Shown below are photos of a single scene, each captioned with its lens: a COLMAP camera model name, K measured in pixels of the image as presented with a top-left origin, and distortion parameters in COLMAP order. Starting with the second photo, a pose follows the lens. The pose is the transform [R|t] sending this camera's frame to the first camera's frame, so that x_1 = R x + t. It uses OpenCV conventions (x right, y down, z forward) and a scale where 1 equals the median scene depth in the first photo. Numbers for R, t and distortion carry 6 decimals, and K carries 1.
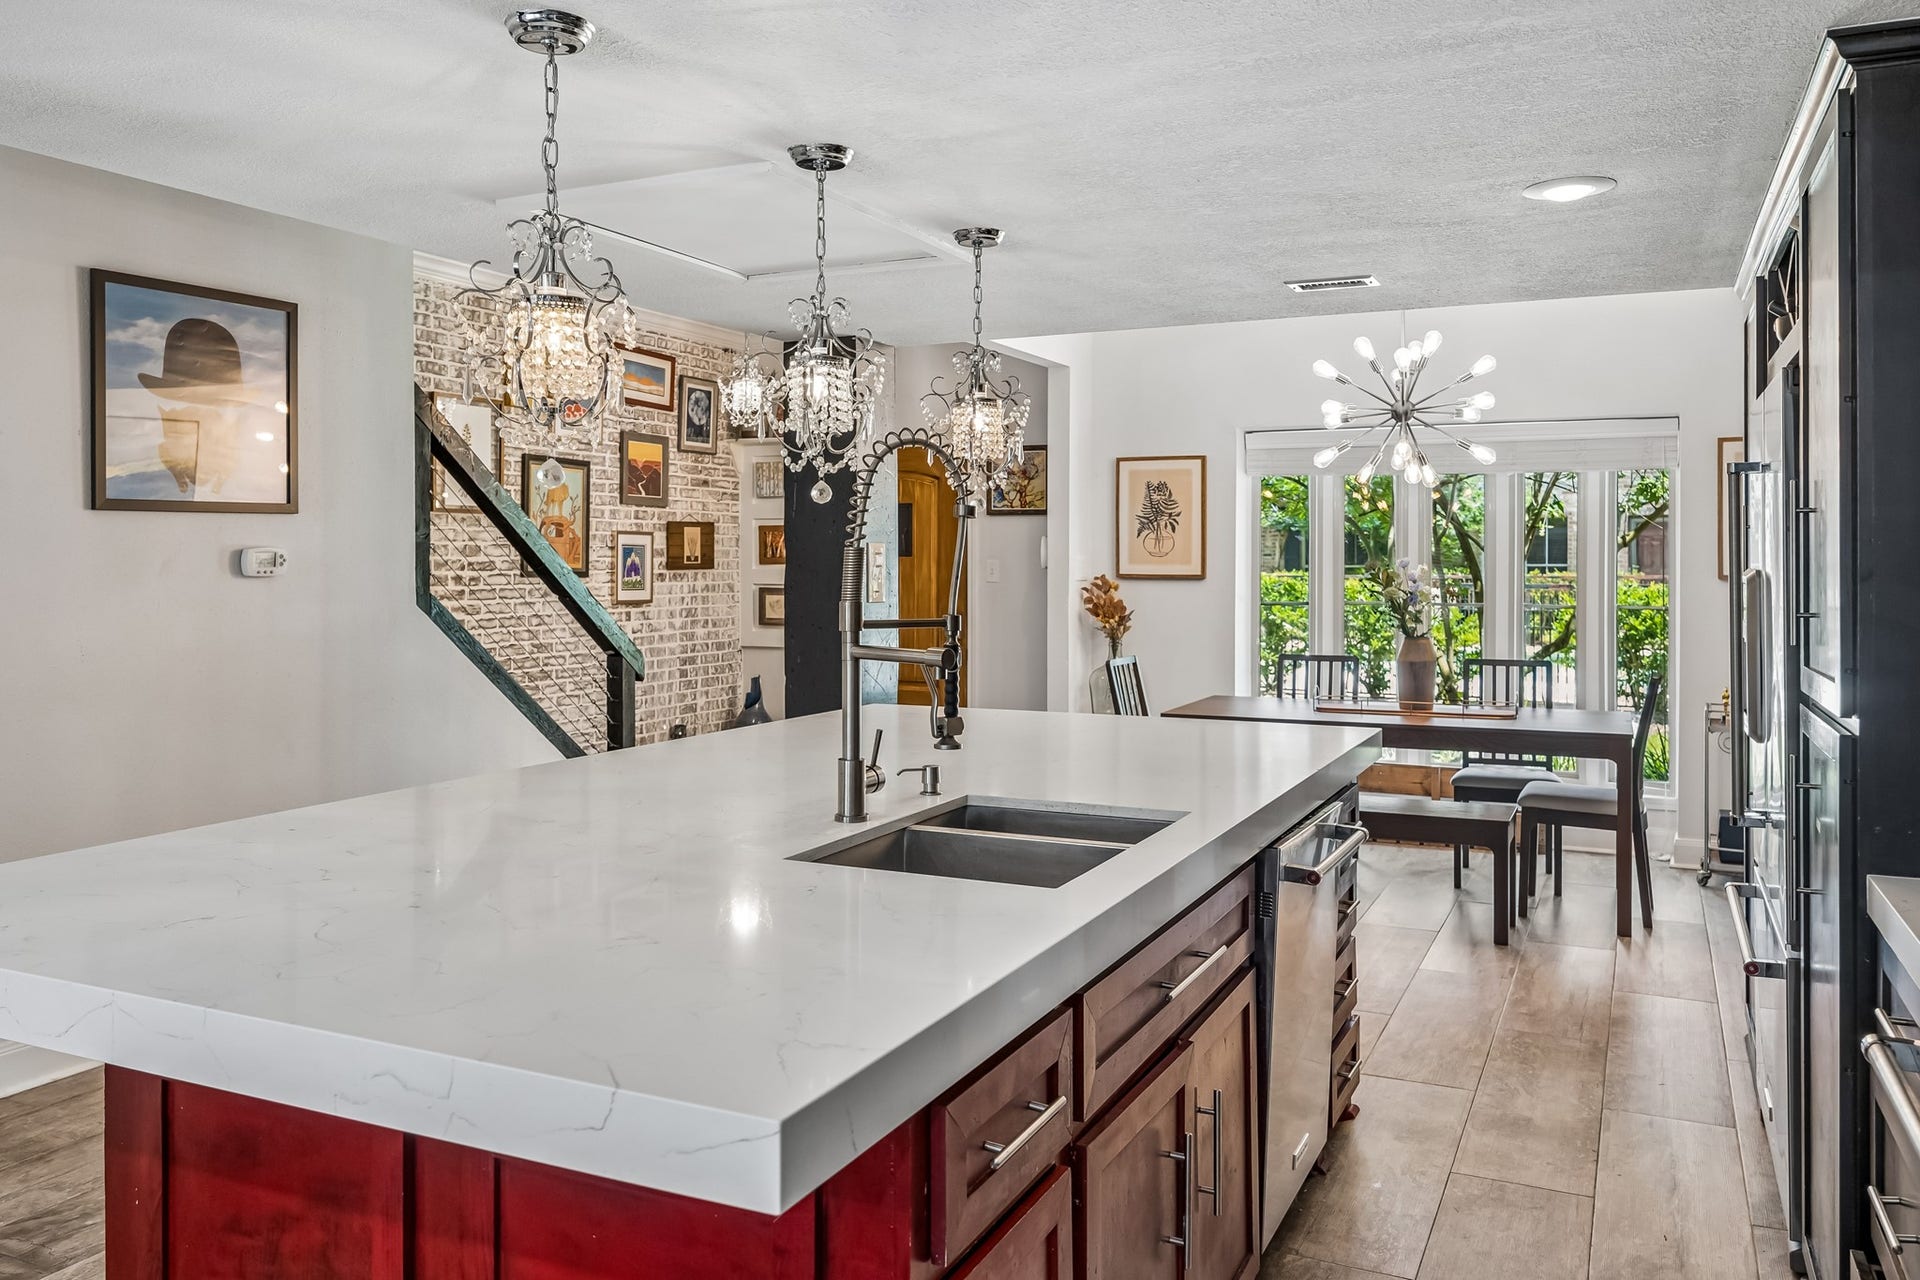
lens RADIAL K [[1497.3, 0, 956.8], [0, 1497.3, 571.0], [0, 0, 1]] dist [0.011103, 0.001844]
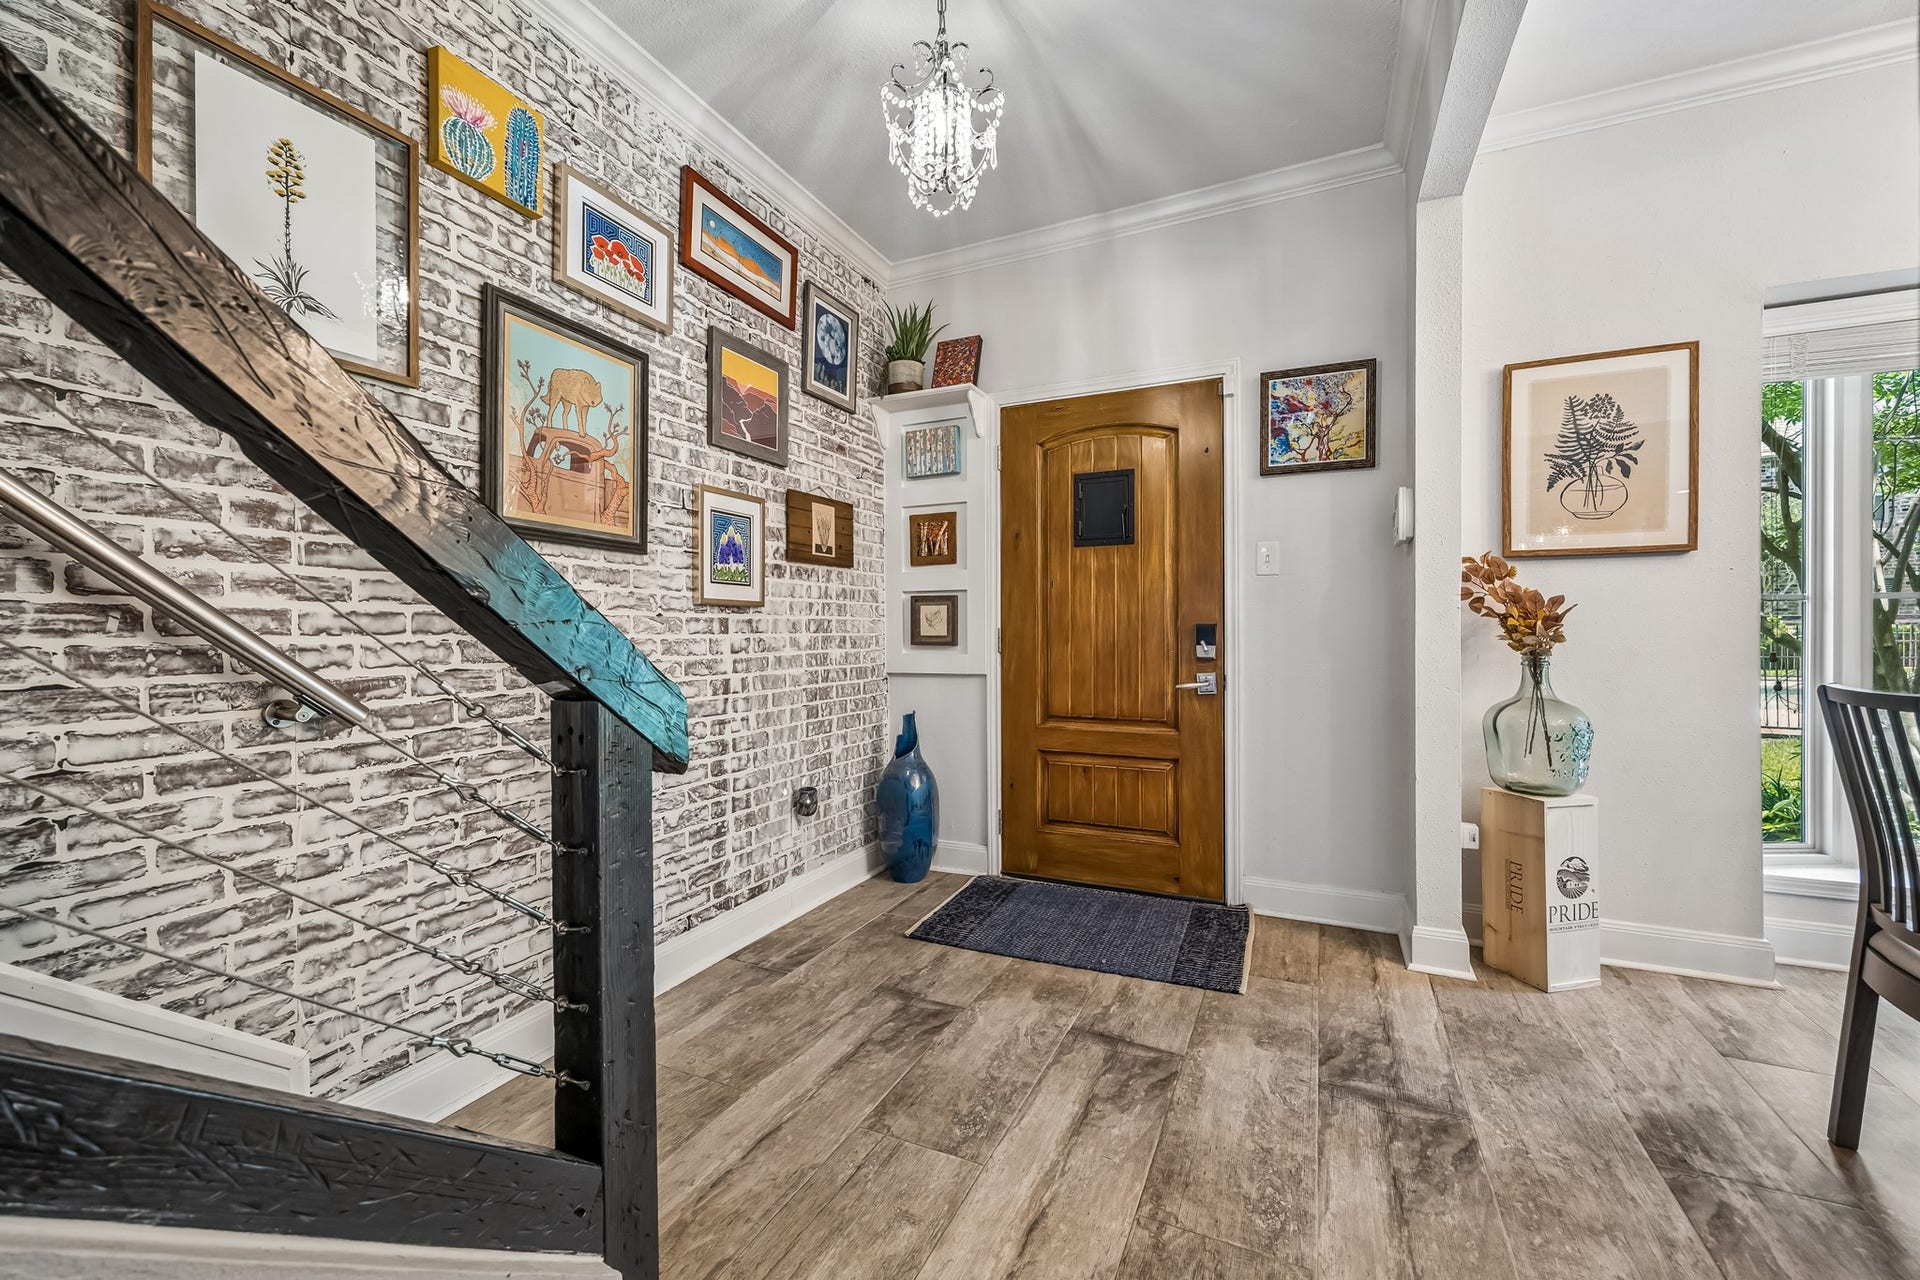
lens RADIAL K [[763.7, 0, 959.6], [0, 763.7, 634.8], [0, 0, 1]] dist [0.000814, 0.000087]
pose [[0.999956, -0.006918, 0.006361, -0.117959], [0.006944, 0.999967, -0.004138, 0.034904], [-0.006332, 0.004182, 0.999971, 0.655807]]
